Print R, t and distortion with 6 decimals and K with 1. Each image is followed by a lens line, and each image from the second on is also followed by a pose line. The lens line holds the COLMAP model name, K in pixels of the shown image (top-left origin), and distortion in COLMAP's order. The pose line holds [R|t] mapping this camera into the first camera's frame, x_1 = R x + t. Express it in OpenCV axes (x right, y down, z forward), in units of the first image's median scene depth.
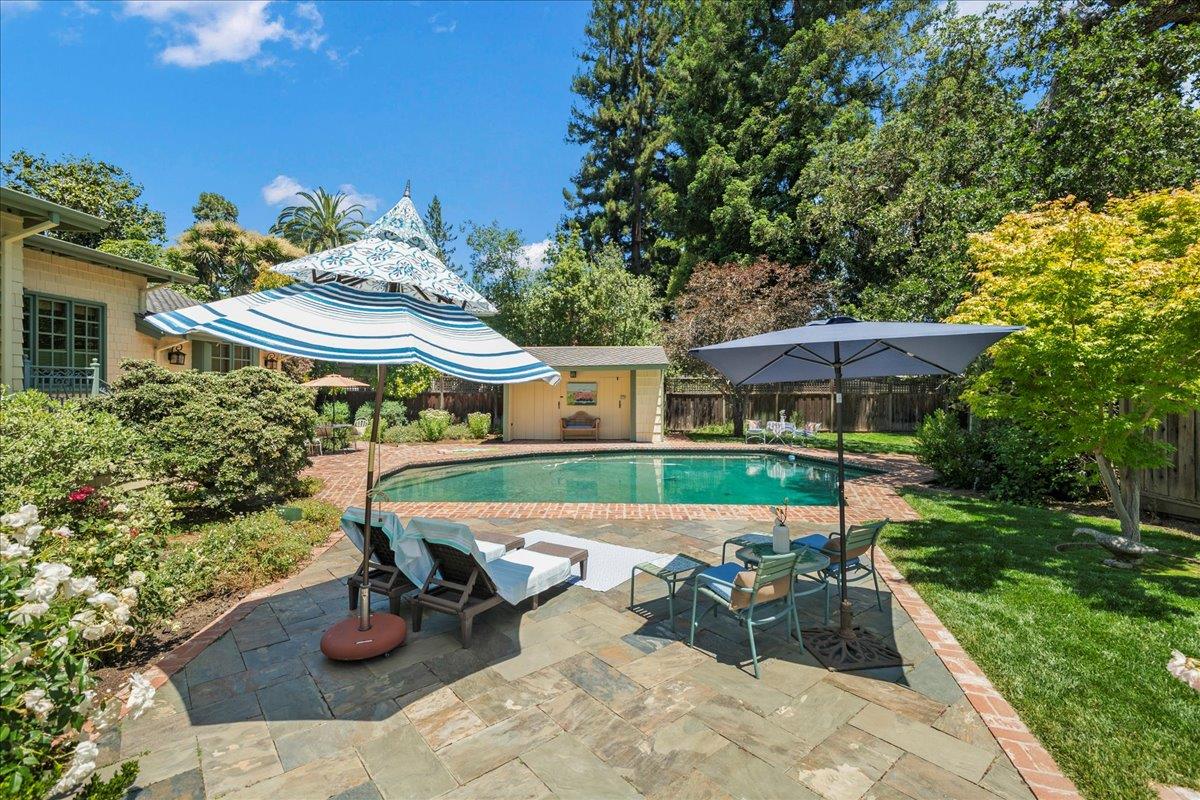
lens RADIAL K [[548.5, 0, 602.7], [0, 548.5, 381.2], [0, 0, 1]] dist [0.040549, -0.031736]
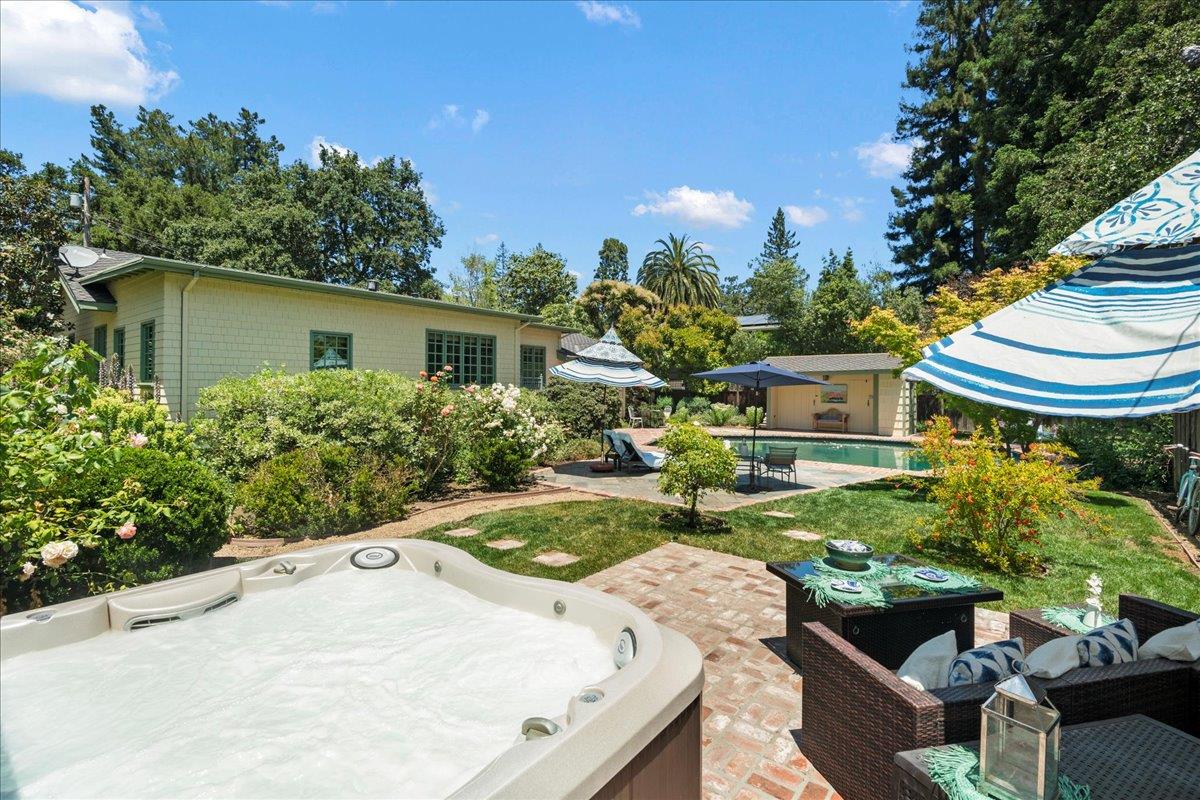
lens RADIAL K [[548.5, 0, 602.7], [0, 548.5, 381.2], [0, 0, 1]] dist [0.040549, -0.031736]
pose [[0.803671, 0.001204, -0.595072, 0.237897], [-0.000708, 0.999999, 0.001067, -0.004703], [0.595073, -0.000436, 0.803671, -0.250483]]
